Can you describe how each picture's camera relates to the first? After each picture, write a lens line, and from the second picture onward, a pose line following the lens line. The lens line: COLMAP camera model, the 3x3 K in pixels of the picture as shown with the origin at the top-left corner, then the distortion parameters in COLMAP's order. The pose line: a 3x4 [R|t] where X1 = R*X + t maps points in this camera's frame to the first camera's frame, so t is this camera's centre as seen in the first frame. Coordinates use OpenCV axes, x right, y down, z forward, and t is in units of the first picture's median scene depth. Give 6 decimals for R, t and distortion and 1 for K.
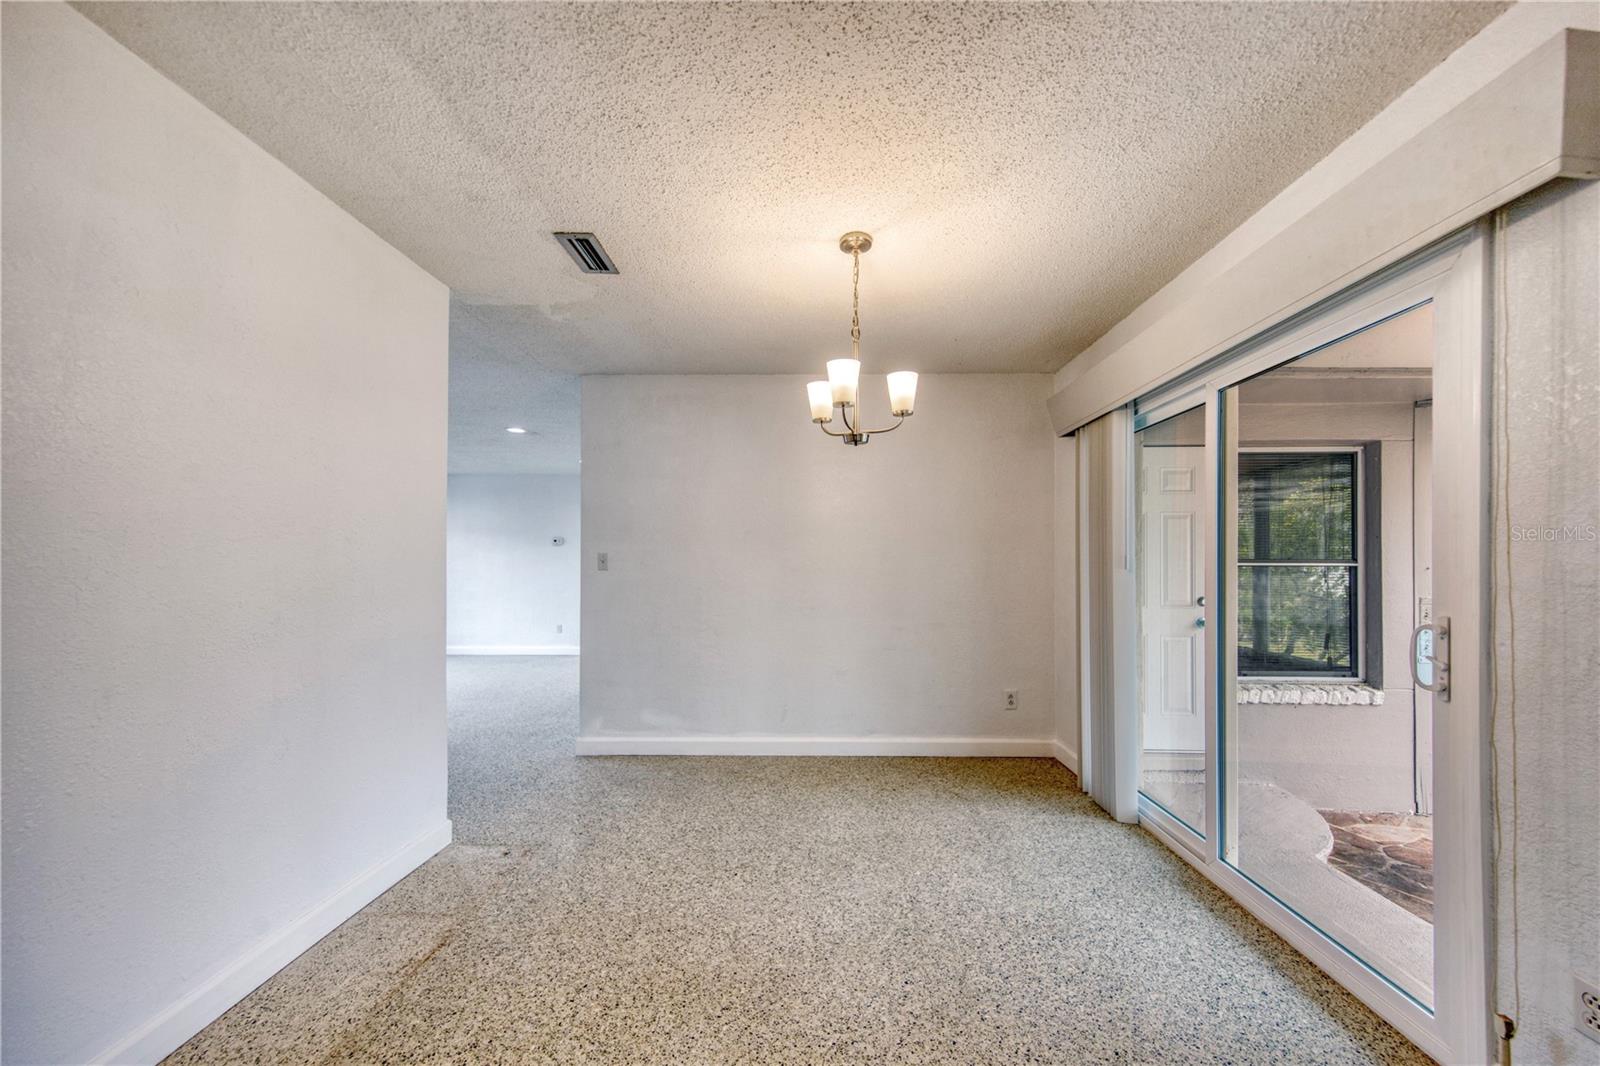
lens RADIAL K [[578.5, 0, 807.7], [0, 578.5, 552.8], [0, 0, 1]] dist [0.011272, -0.005926]
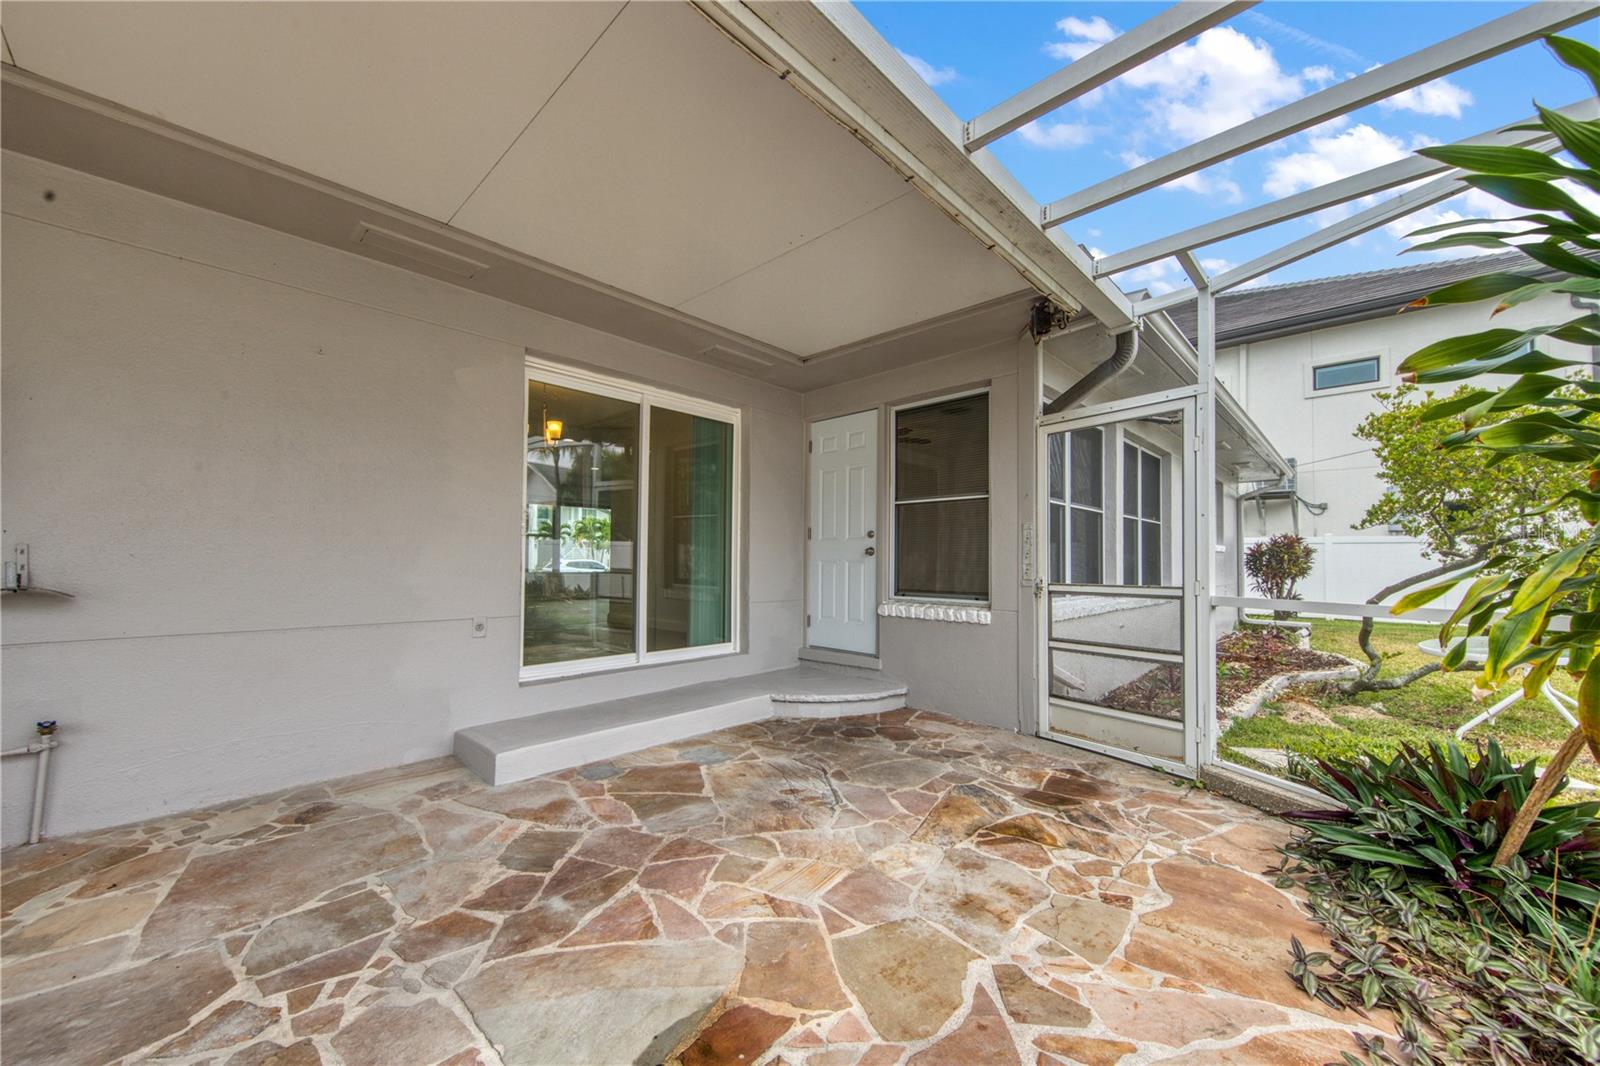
lens RADIAL K [[578.5, 0, 807.7], [0, 578.5, 552.8], [0, 0, 1]] dist [0.011272, -0.005926]
pose [[0.739542, -0.019507, -0.672828, 1.430161], [0.027297, 0.999627, 0.001021, 0.120335], [0.672557, -0.019121, 0.739799, -0.024663]]
